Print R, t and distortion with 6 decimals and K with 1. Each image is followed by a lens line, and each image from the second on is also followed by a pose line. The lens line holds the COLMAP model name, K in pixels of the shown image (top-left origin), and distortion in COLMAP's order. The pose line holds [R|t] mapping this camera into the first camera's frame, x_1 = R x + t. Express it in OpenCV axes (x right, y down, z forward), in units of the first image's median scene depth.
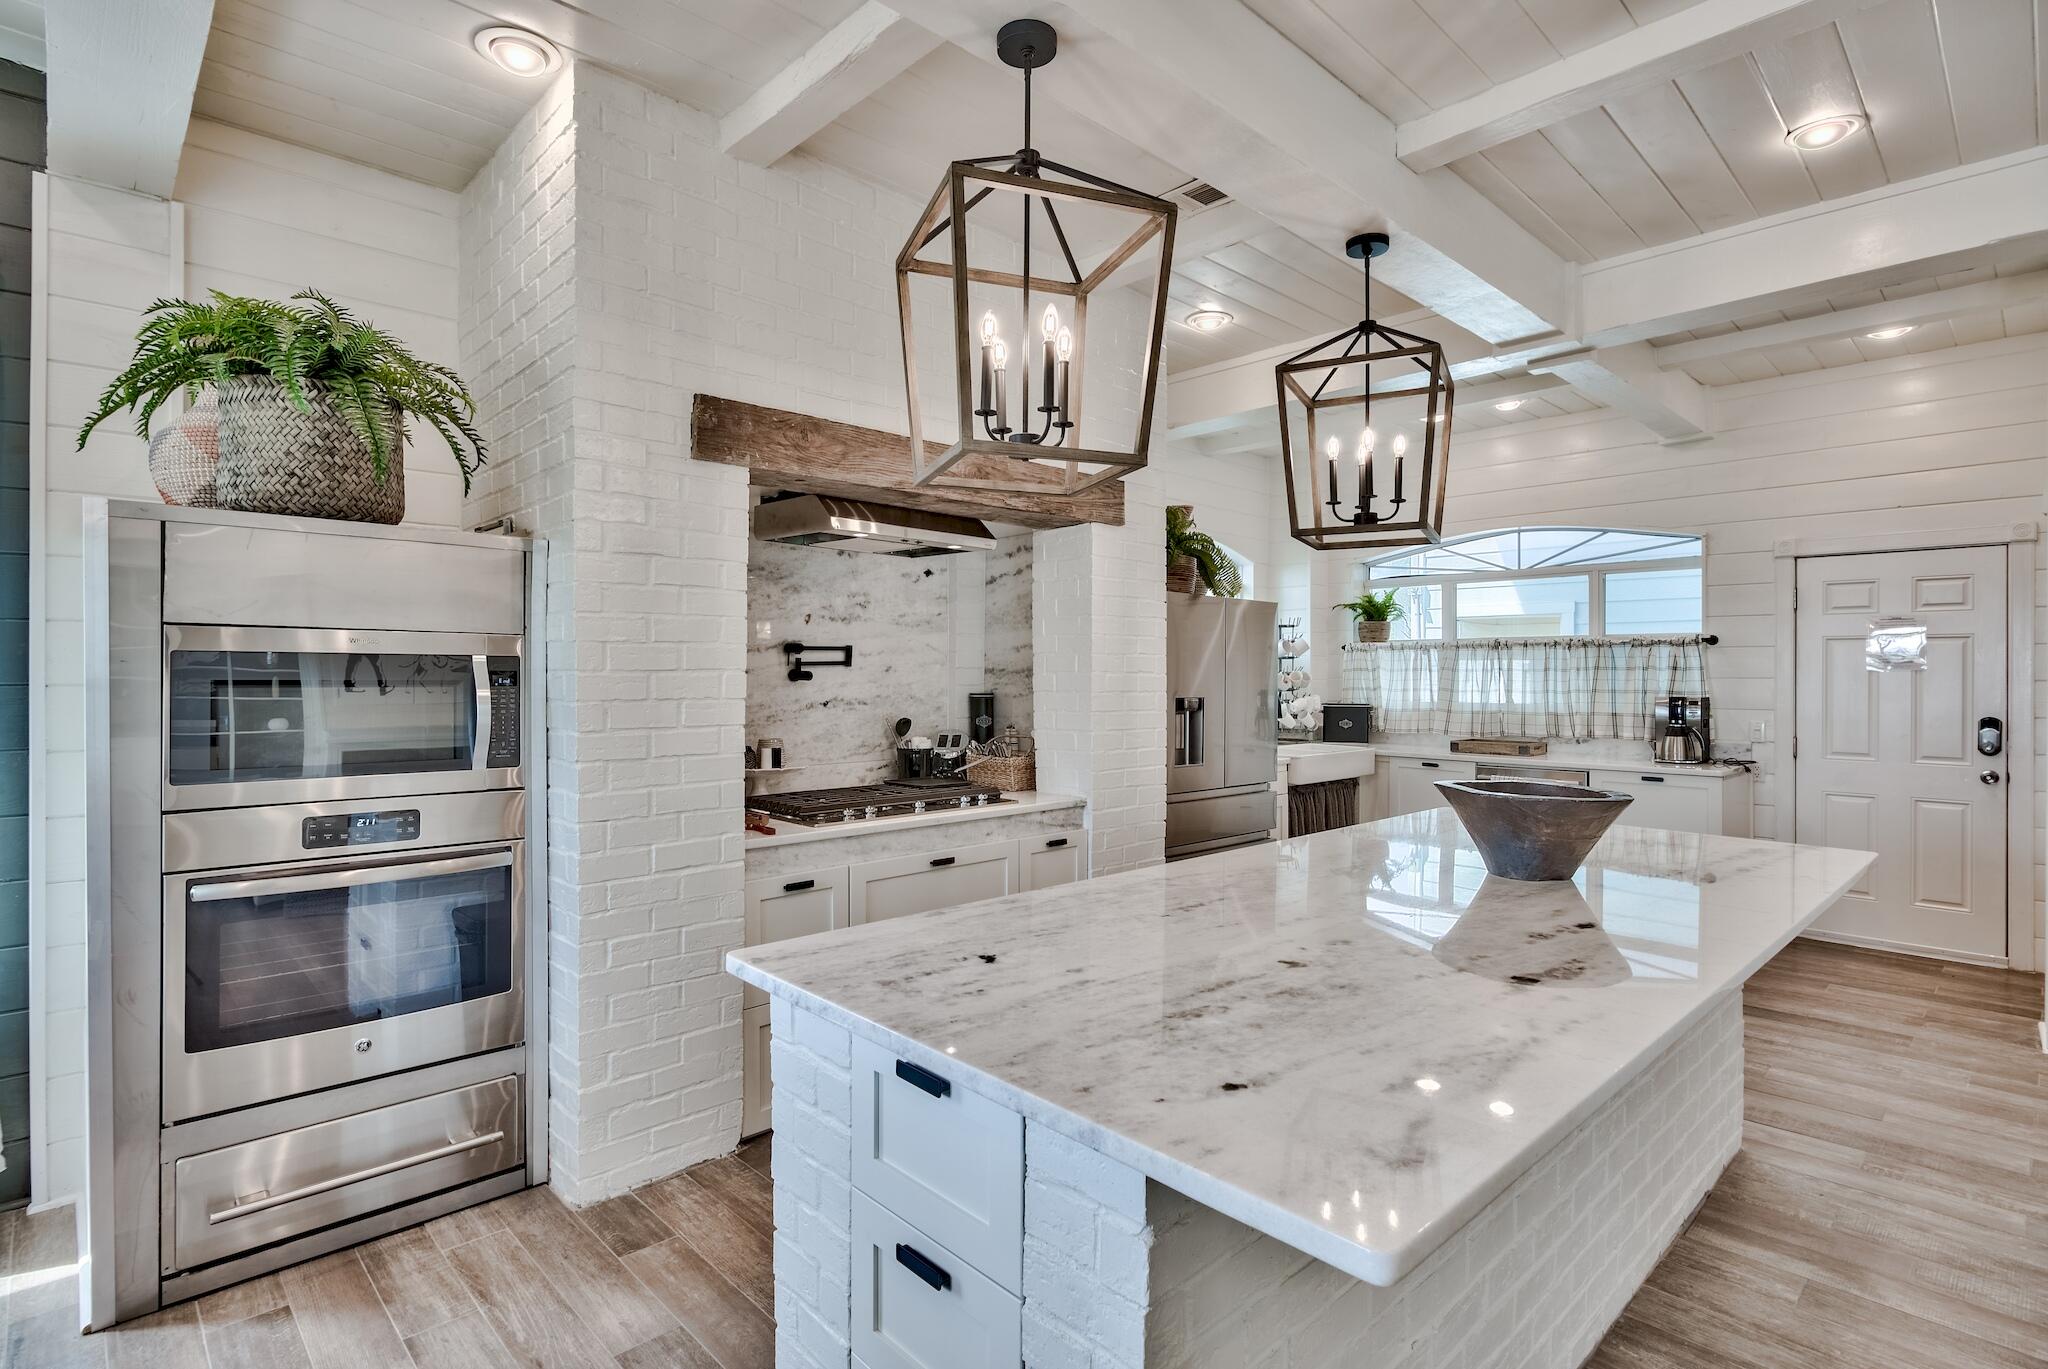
lens RADIAL K [[1002.0, 0, 1024.0], [0, 1002.0, 684.5], [0, 0, 1]] dist [-0.027314, 0.019791]
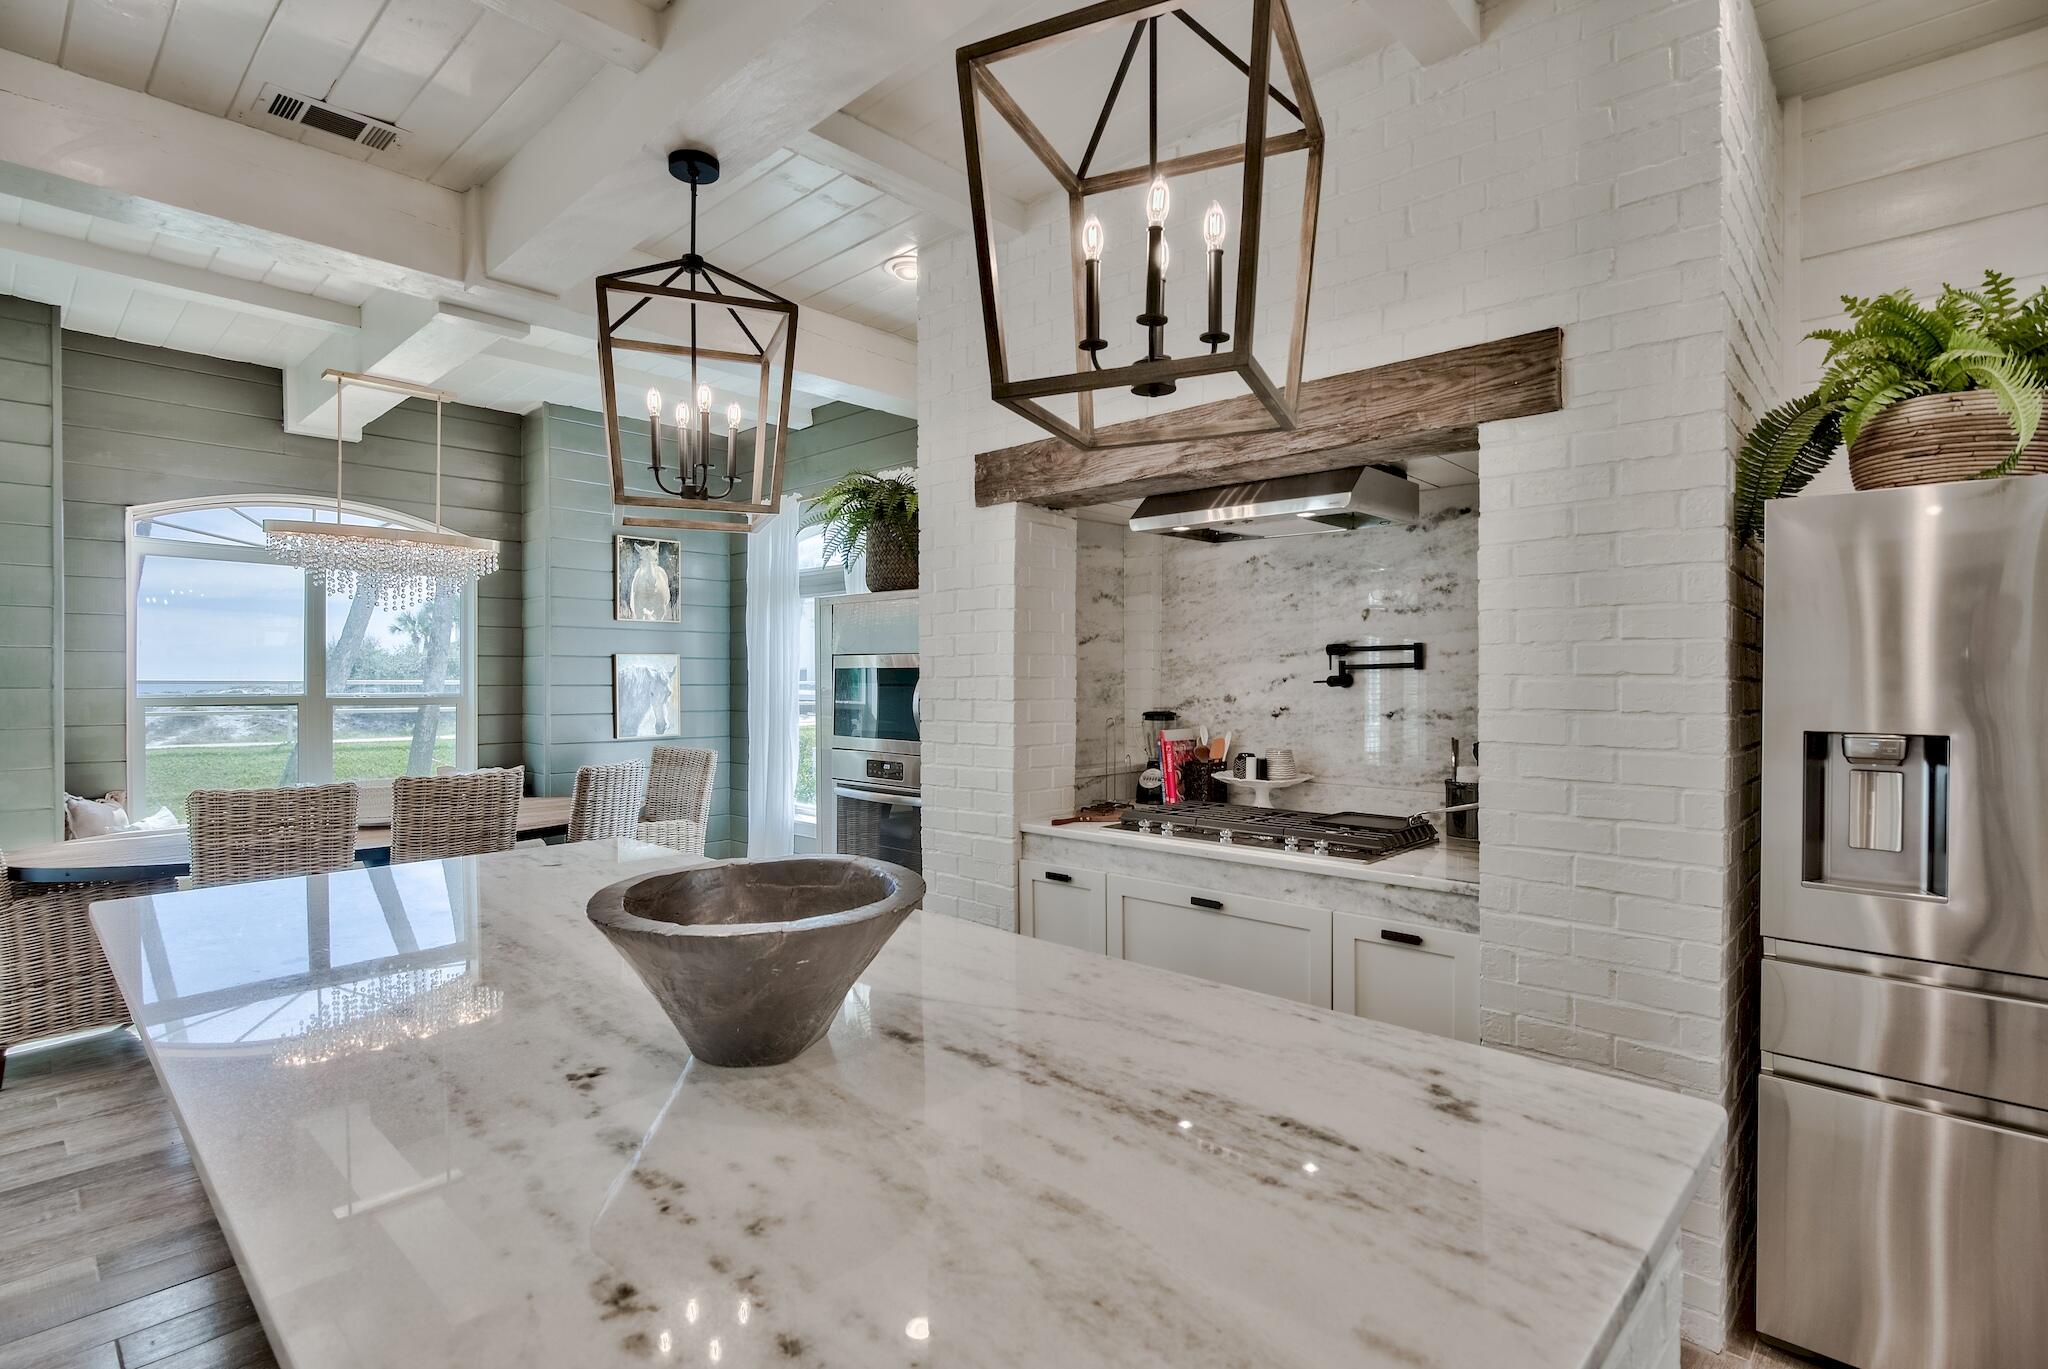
lens RADIAL K [[1002.0, 0, 1024.0], [0, 1002.0, 684.5], [0, 0, 1]] dist [-0.027314, 0.019791]
pose [[0.045174, 0.003319, -0.998974, 0.670520], [-0.009620, 0.999950, 0.002887, -0.005968], [0.998933, 0.009480, 0.045204, 0.725825]]
